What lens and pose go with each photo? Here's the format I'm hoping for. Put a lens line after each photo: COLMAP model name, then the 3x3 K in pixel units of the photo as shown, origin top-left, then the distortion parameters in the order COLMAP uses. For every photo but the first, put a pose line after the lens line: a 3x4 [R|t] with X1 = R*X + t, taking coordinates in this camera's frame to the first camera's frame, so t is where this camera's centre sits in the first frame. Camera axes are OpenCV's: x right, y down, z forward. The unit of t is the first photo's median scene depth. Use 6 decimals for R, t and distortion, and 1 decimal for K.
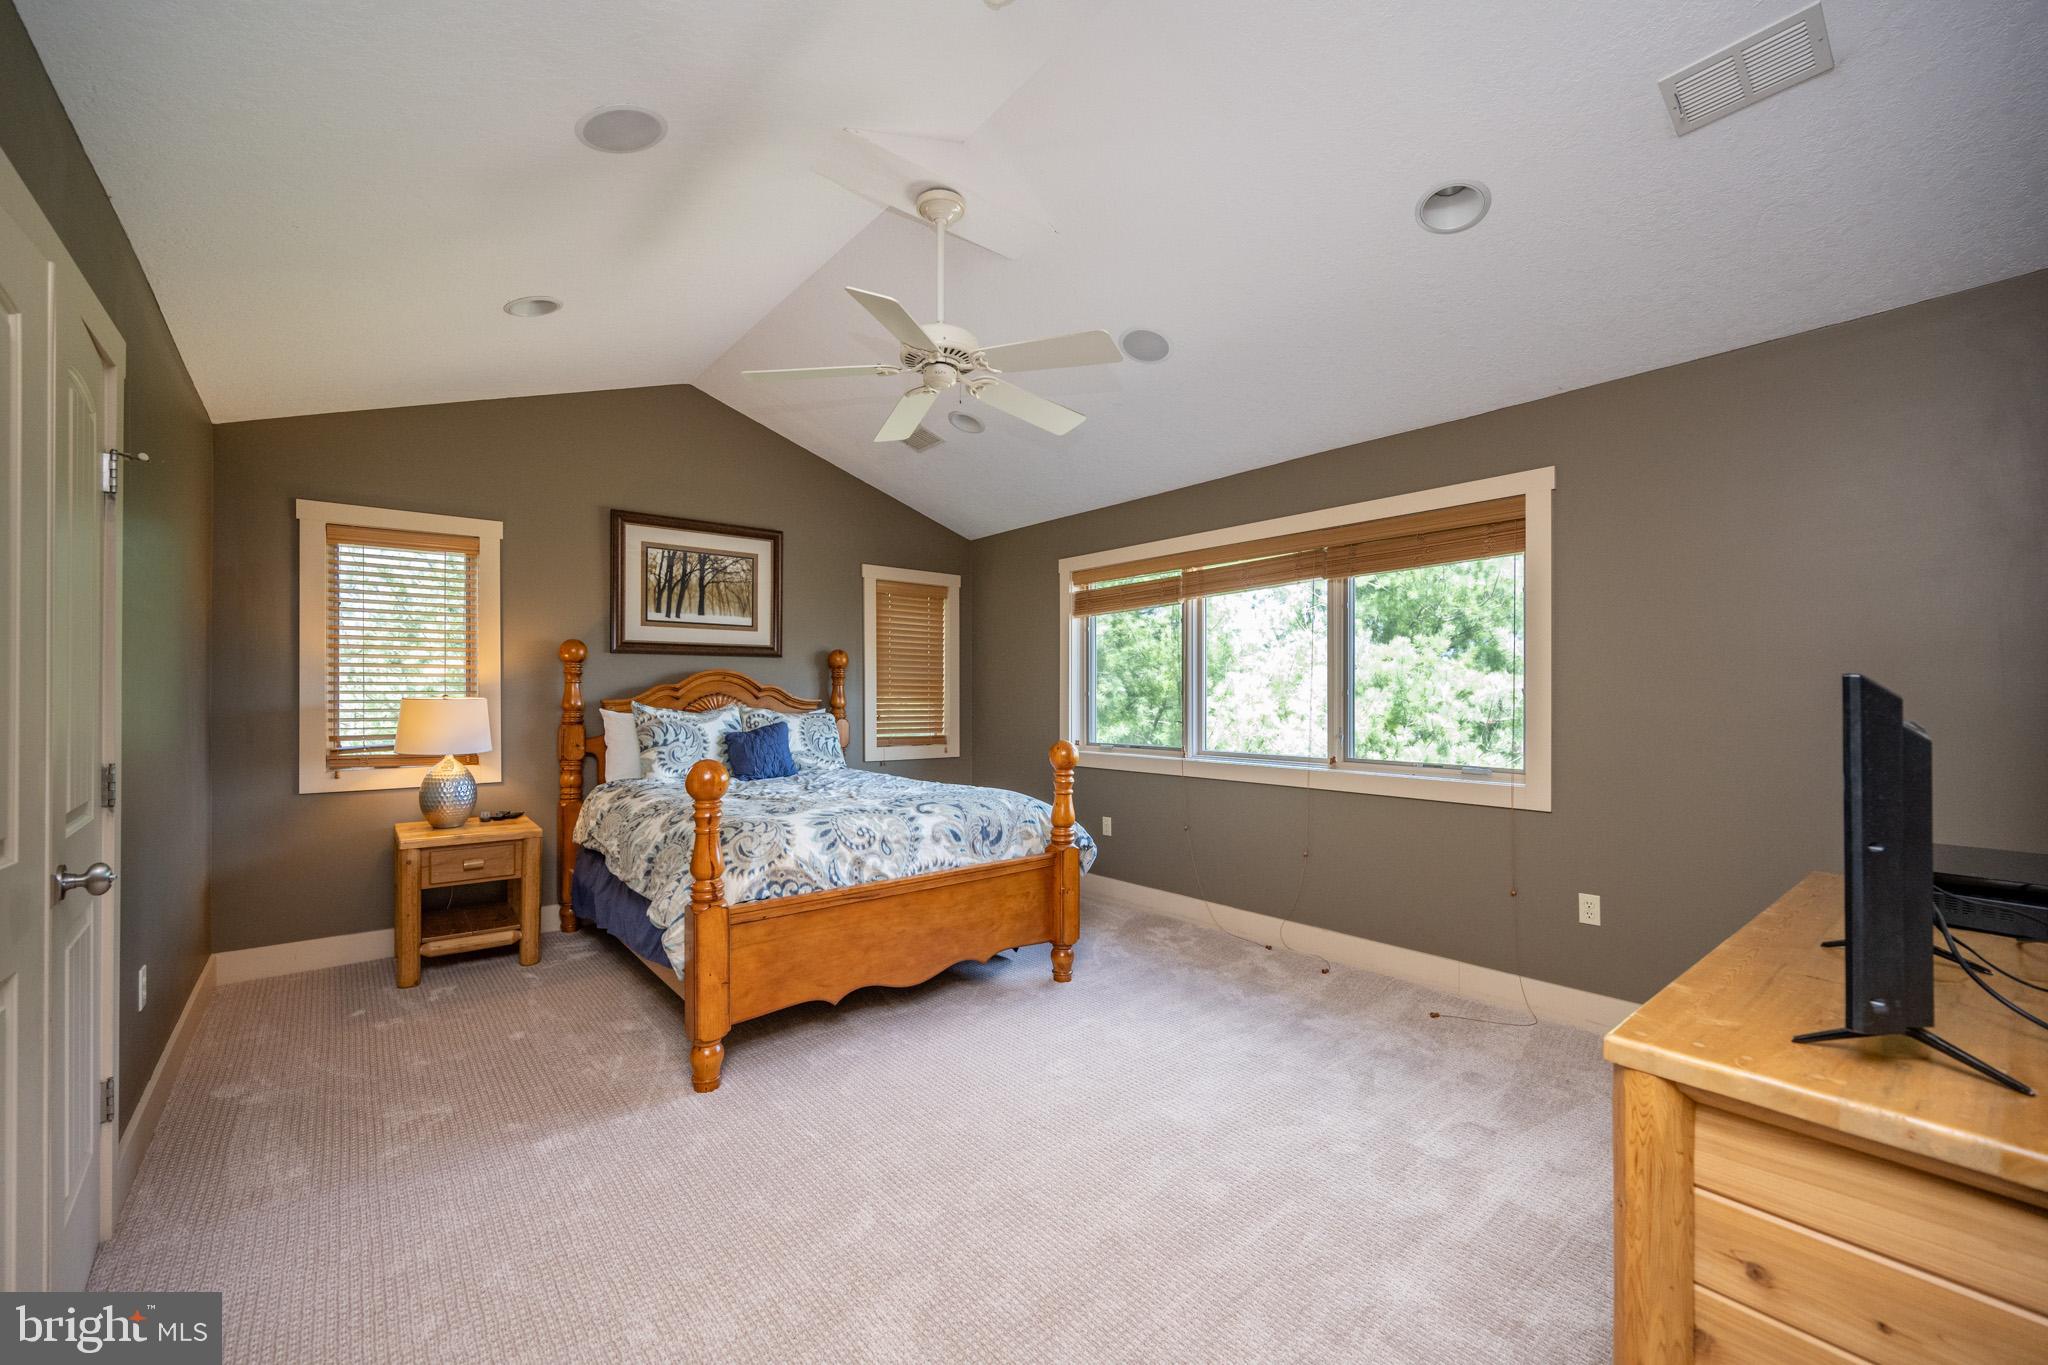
lens RADIAL K [[796.8, 0, 1008.4], [0, 796.8, 691.7], [0, 0, 1]] dist [0.000208, -0.000004]
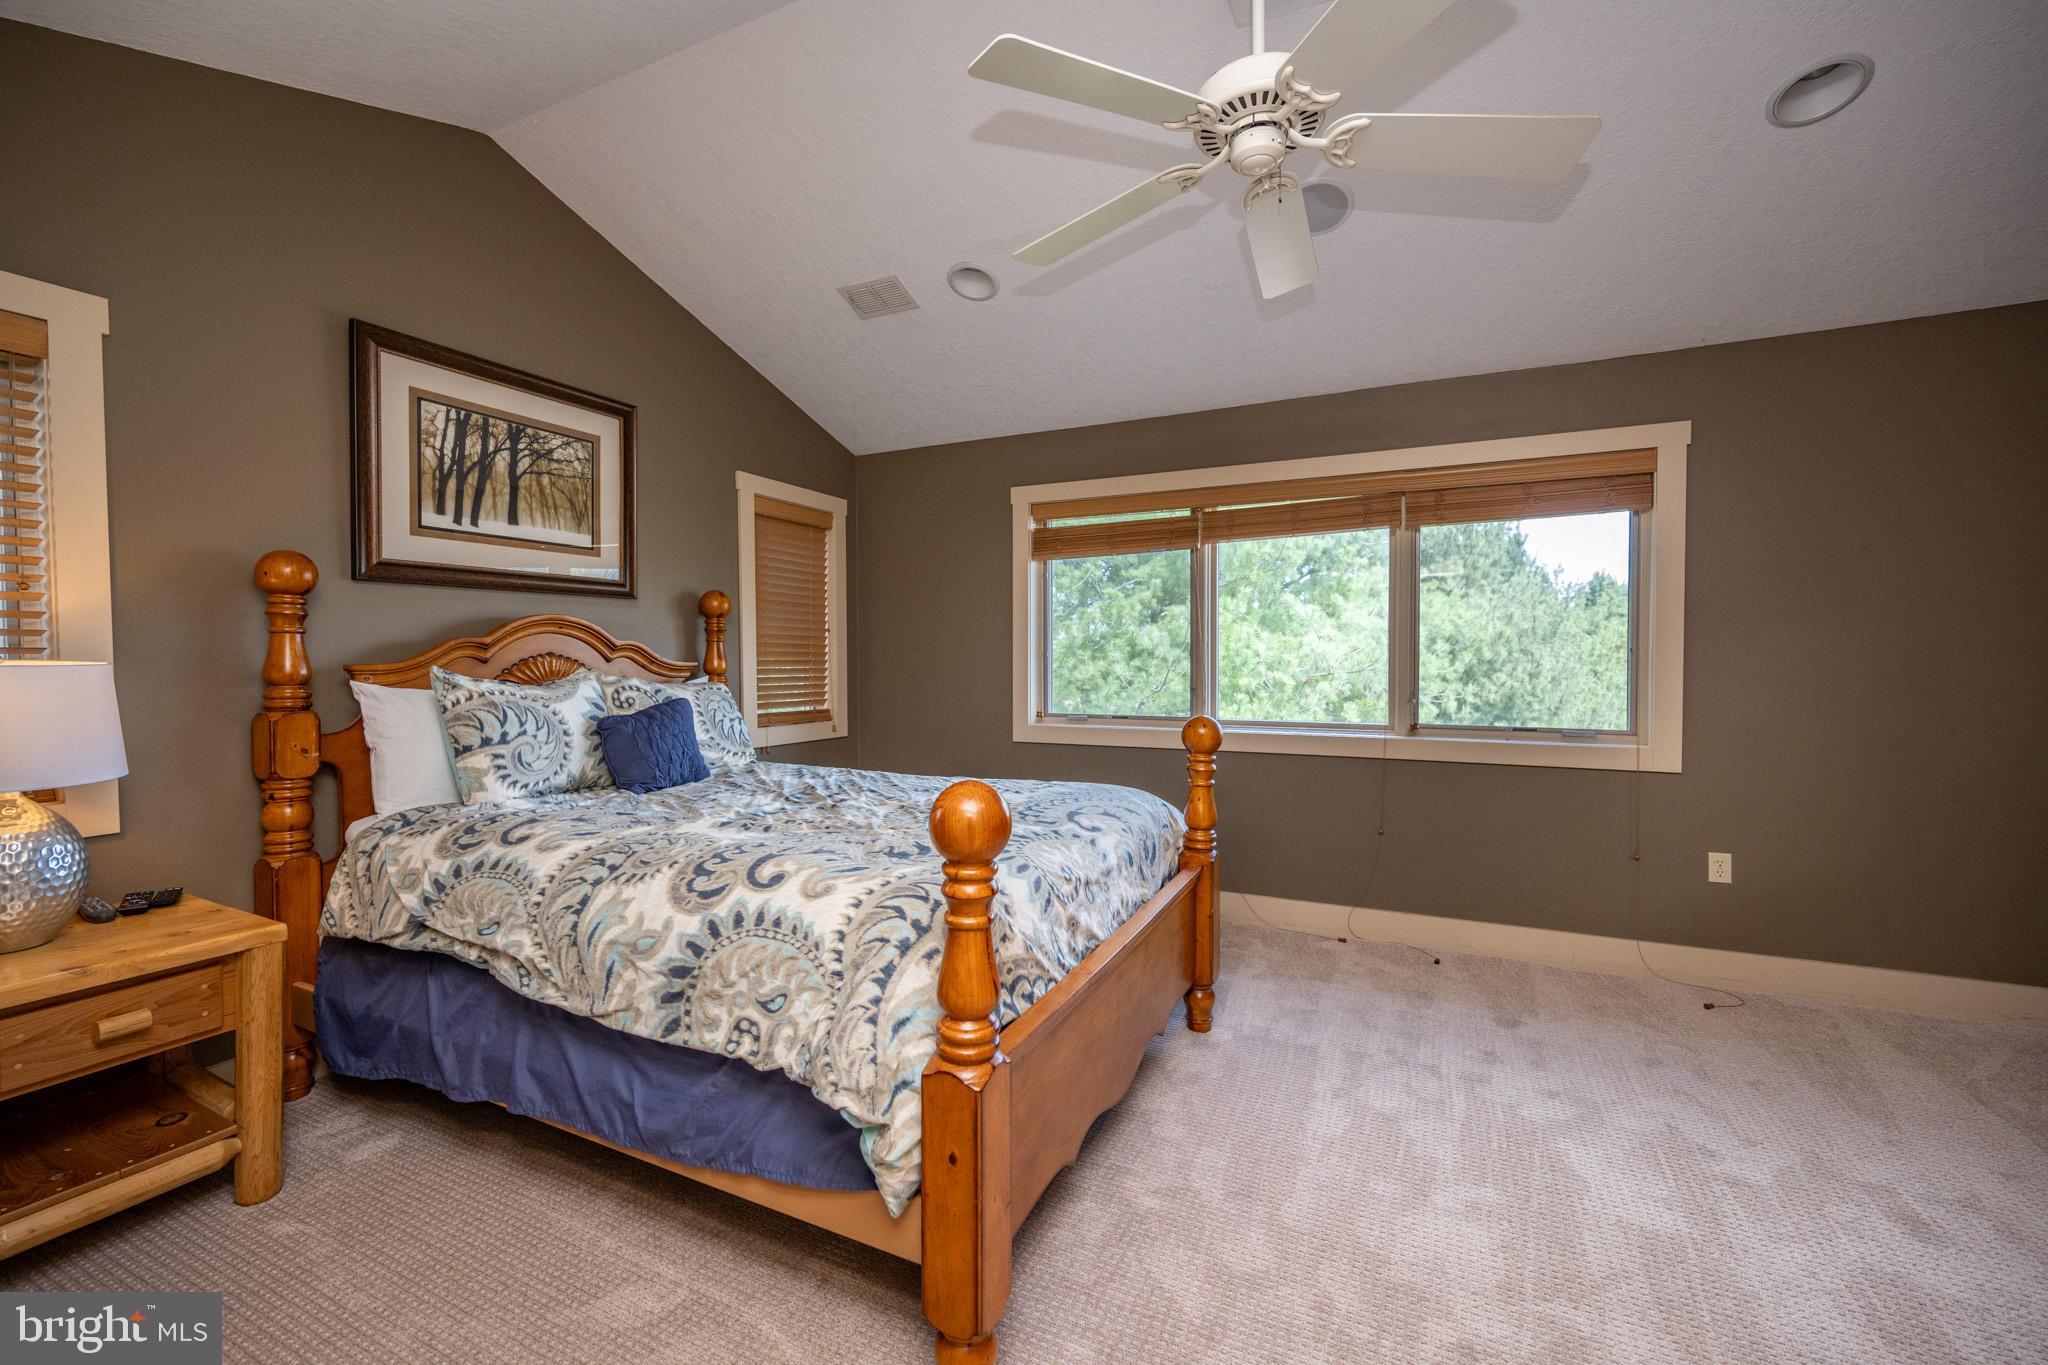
lens RADIAL K [[806.9, 0, 1020.7], [0, 806.9, 675.1], [0, 0, 1]] dist [-0.002310, -0.000074]
pose [[0.905402, -0.010531, 0.424424, -0.322204], [-0.000562, 0.999662, 0.026003, 0.002667], [-0.424554, -0.023781, 0.905090, 0.298046]]
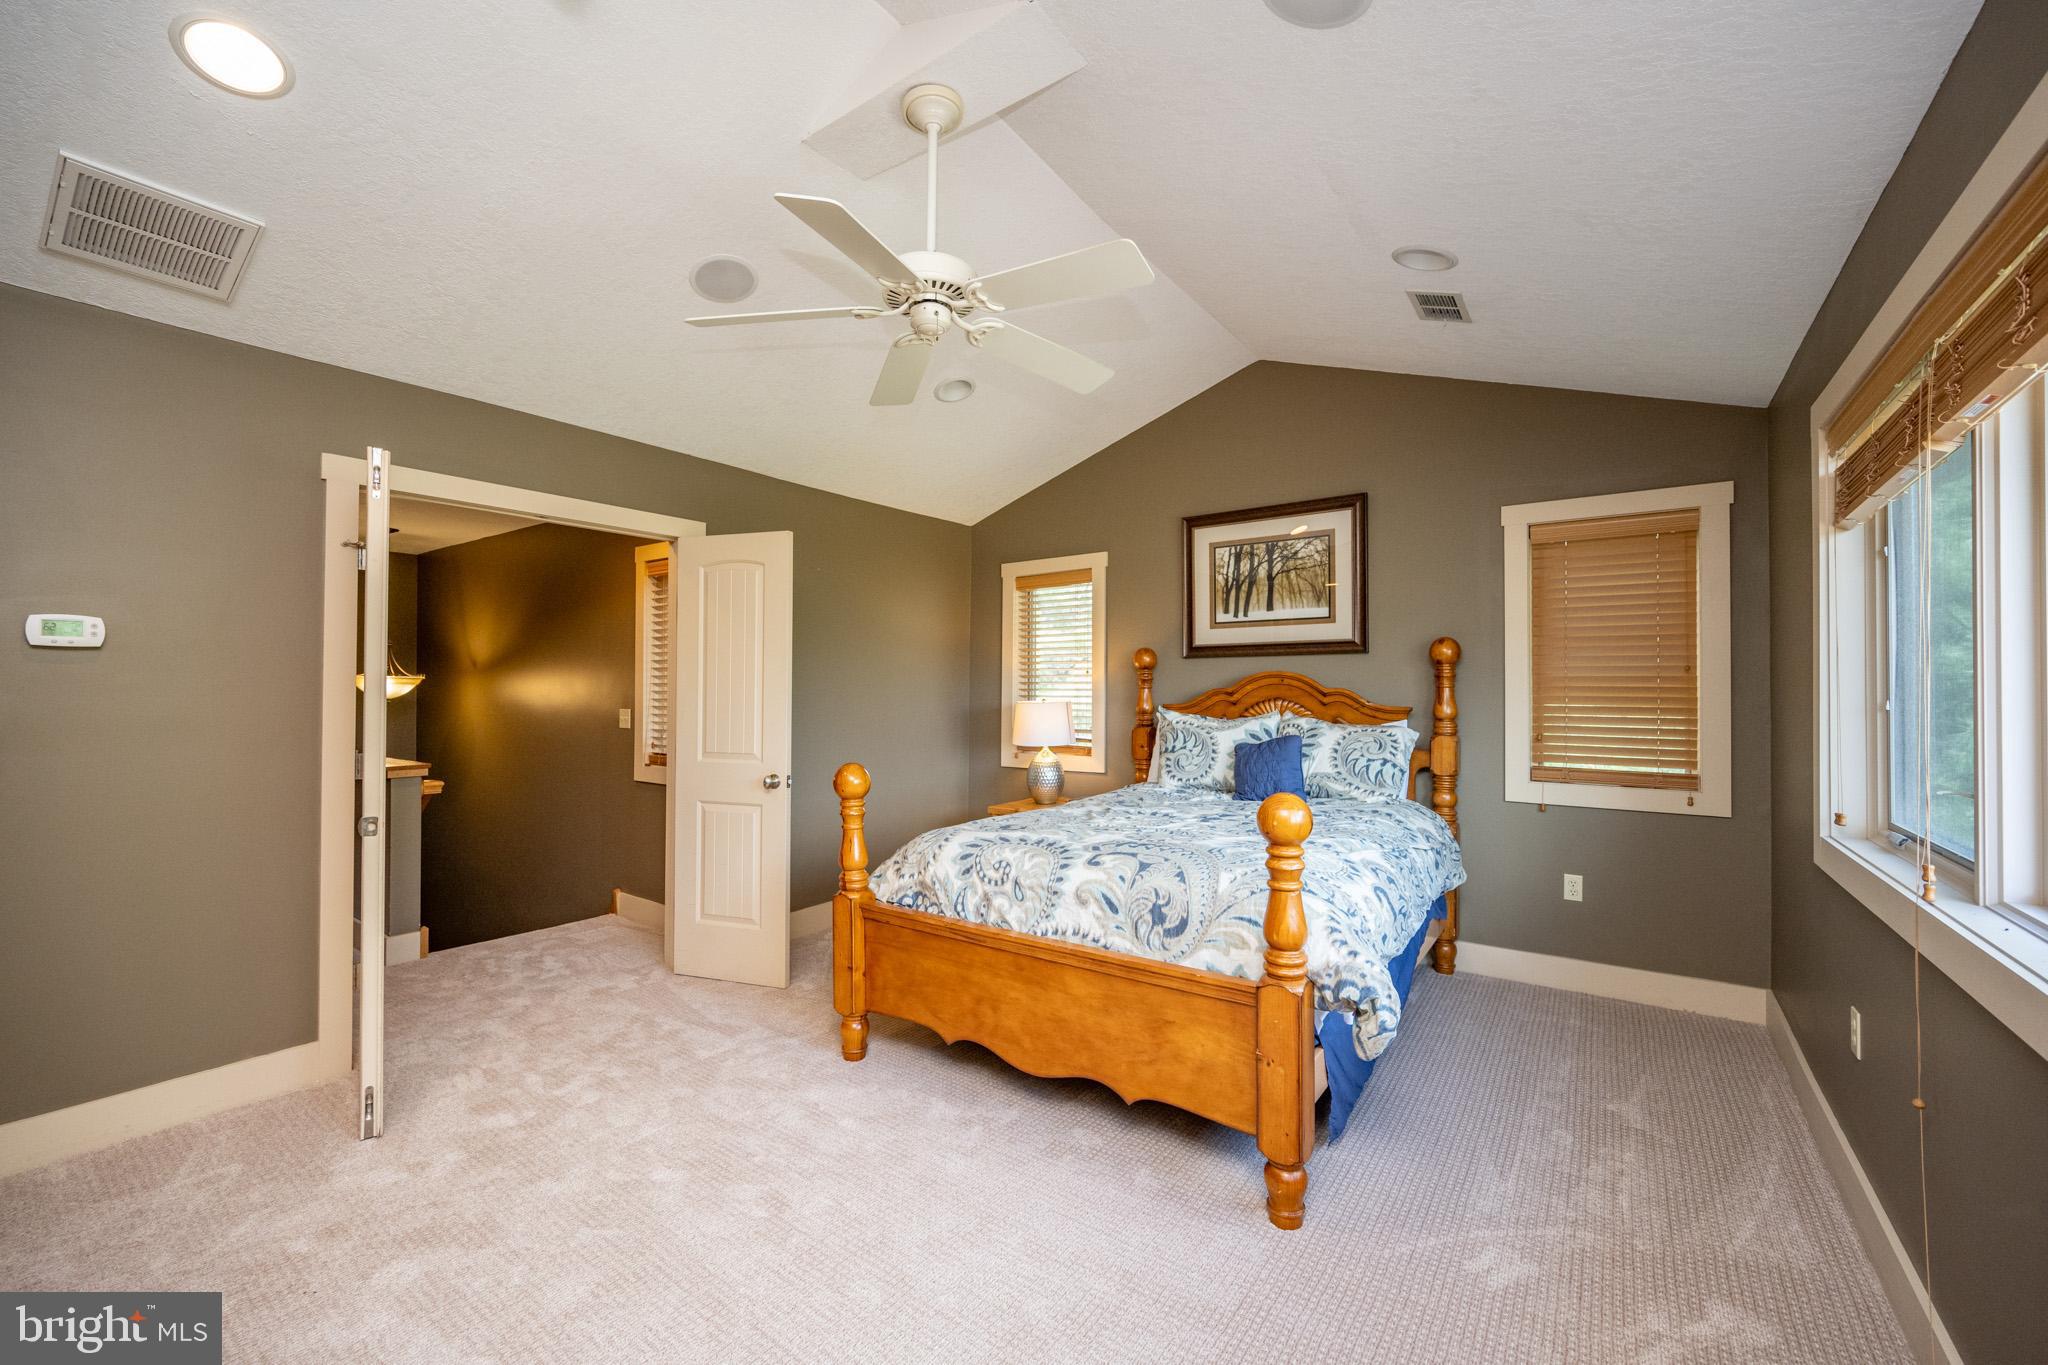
lens RADIAL K [[802.6, 0, 1024.0], [0, 802.6, 682.5], [0, 0, 1]] dist [-0.001676, -0.000113]
pose [[0.278374, -0.010031, -0.960420, 0.439195], [0.004141, 0.999949, -0.009244, -0.009045], [0.960464, -0.001404, 0.278401, 0.523238]]
